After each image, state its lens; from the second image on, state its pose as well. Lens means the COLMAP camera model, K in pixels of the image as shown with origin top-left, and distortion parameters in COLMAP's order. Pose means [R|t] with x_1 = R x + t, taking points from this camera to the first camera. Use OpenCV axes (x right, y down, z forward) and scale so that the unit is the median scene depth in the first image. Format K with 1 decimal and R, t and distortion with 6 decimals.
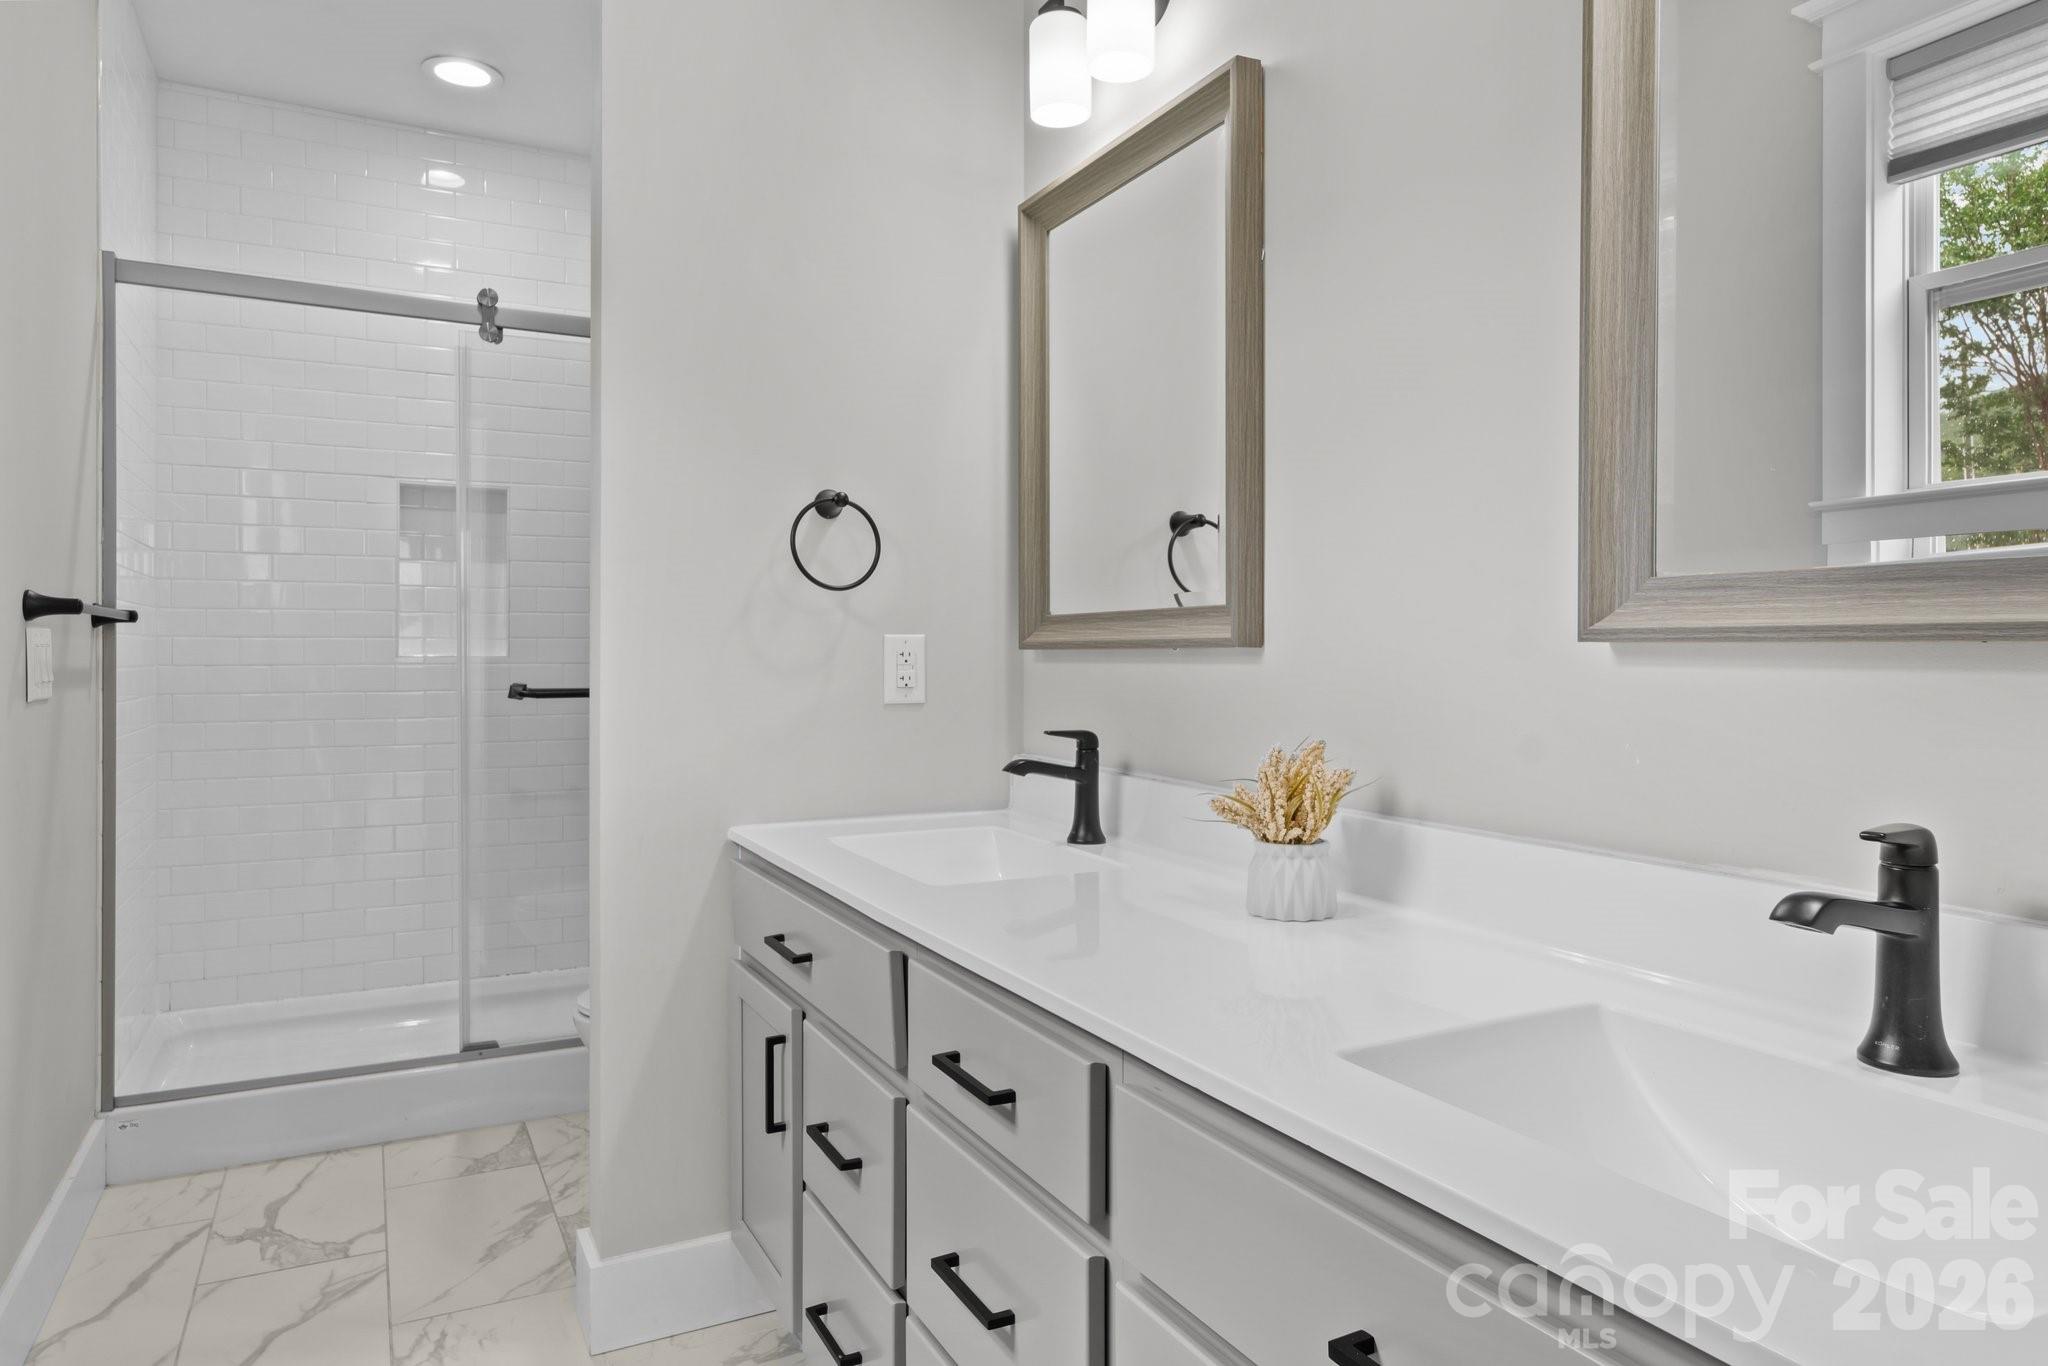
lens RADIAL K [[1294.3, 0, 1024.0], [0, 1294.3, 677.1], [0, 0, 1]] dist [0.002056, 0.007281]
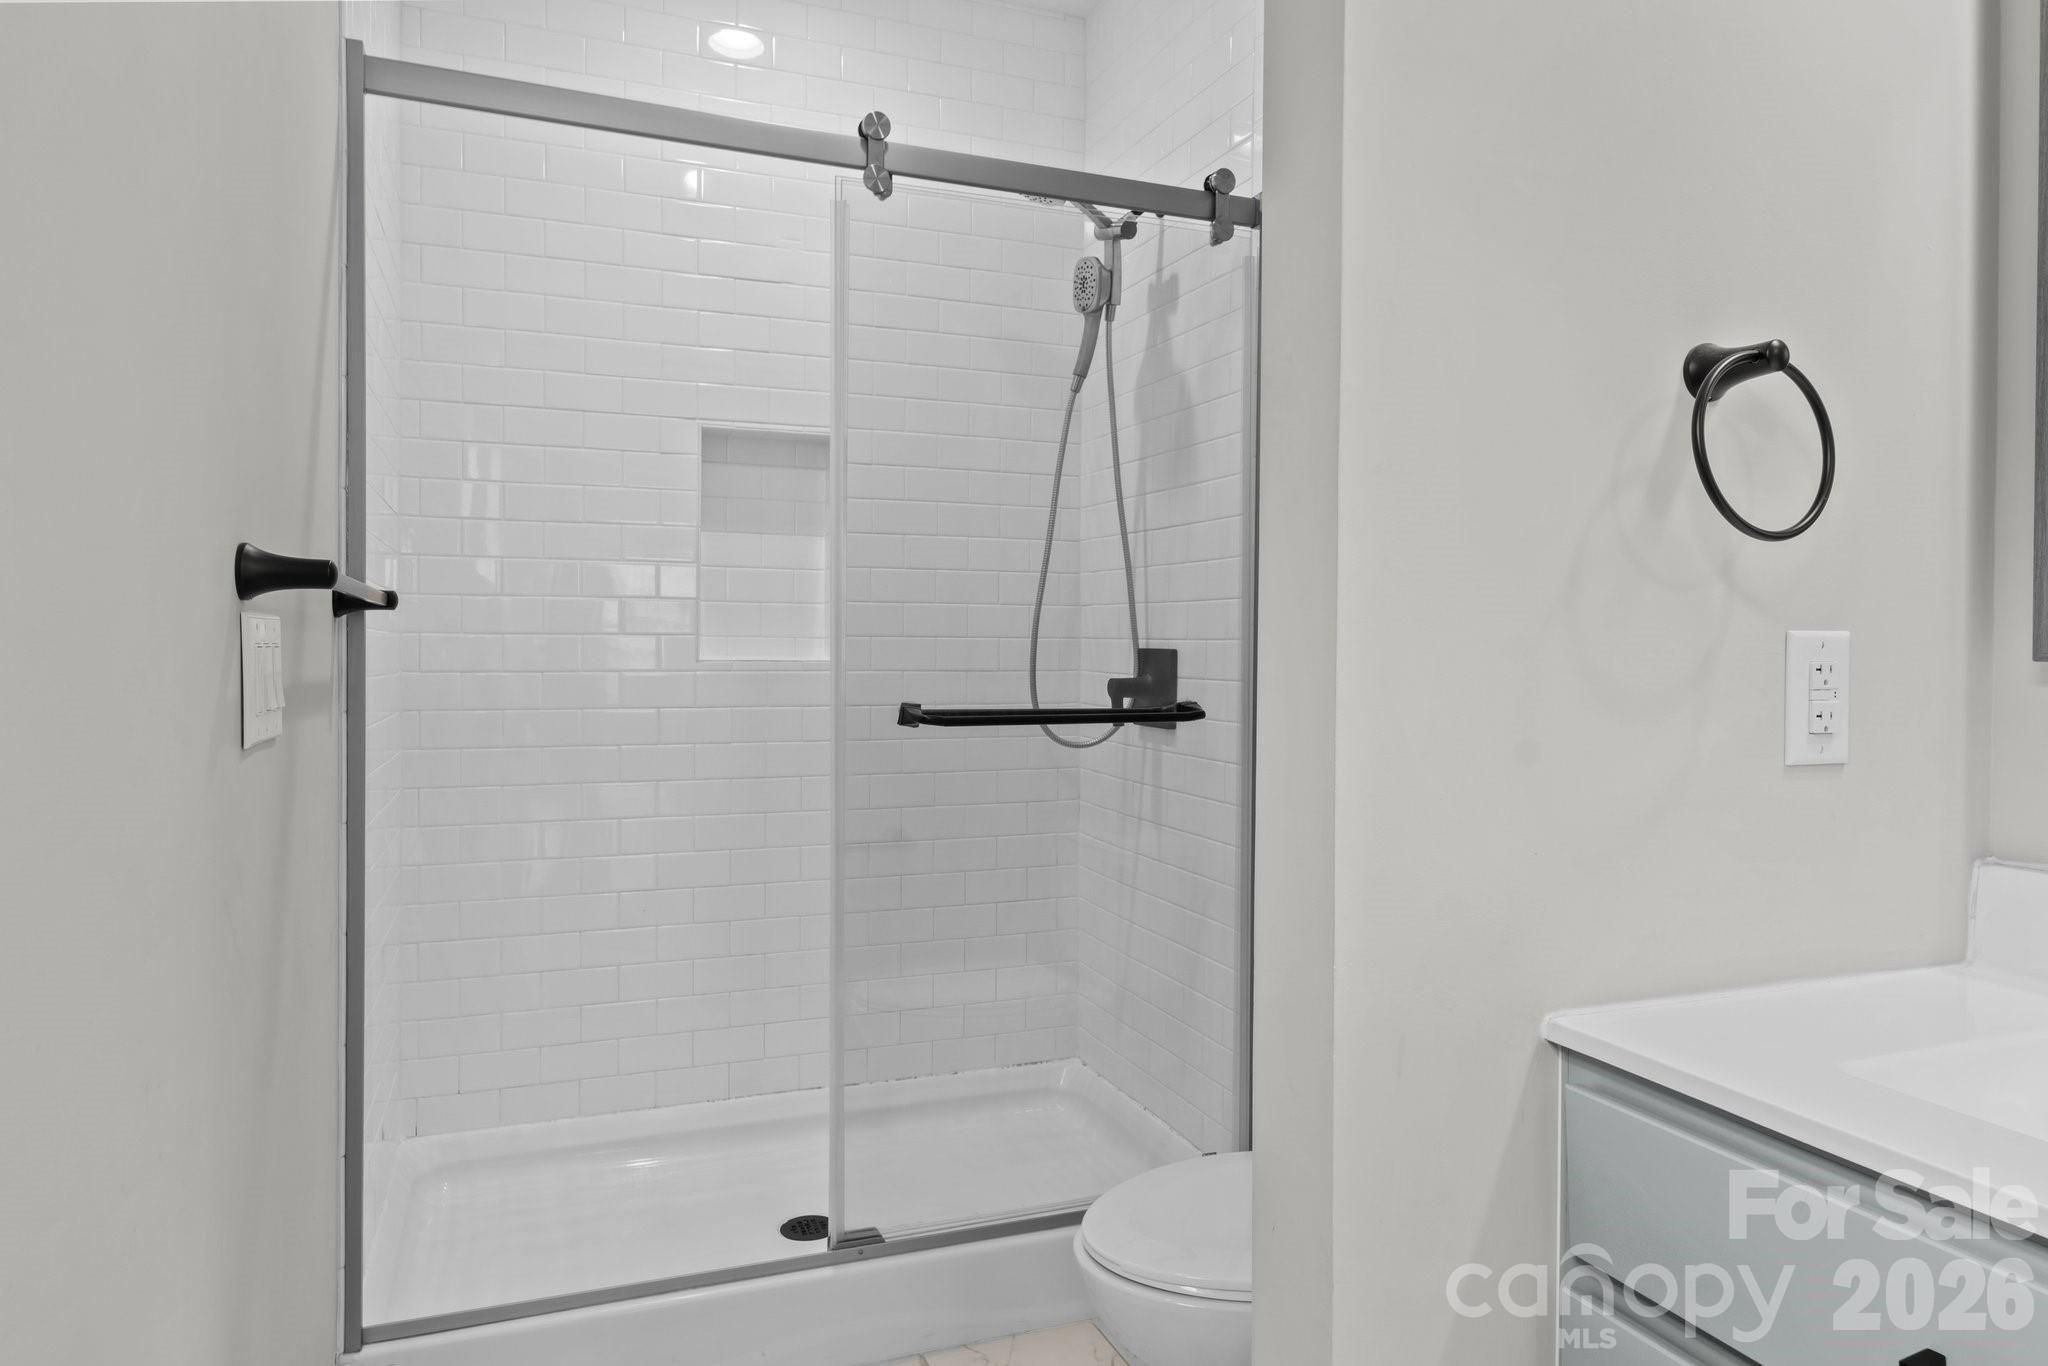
lens RADIAL K [[1294.3, 0, 1023.2], [0, 1294.3, 694.5], [0, 0, 1]] dist [0.002056, 0.007281]
pose [[0.994097, 0.008507, -0.108159, -0.297975], [-0.007152, 0.999891, 0.012907, -0.010154], [0.108257, -0.012057, 0.994050, 0.384788]]
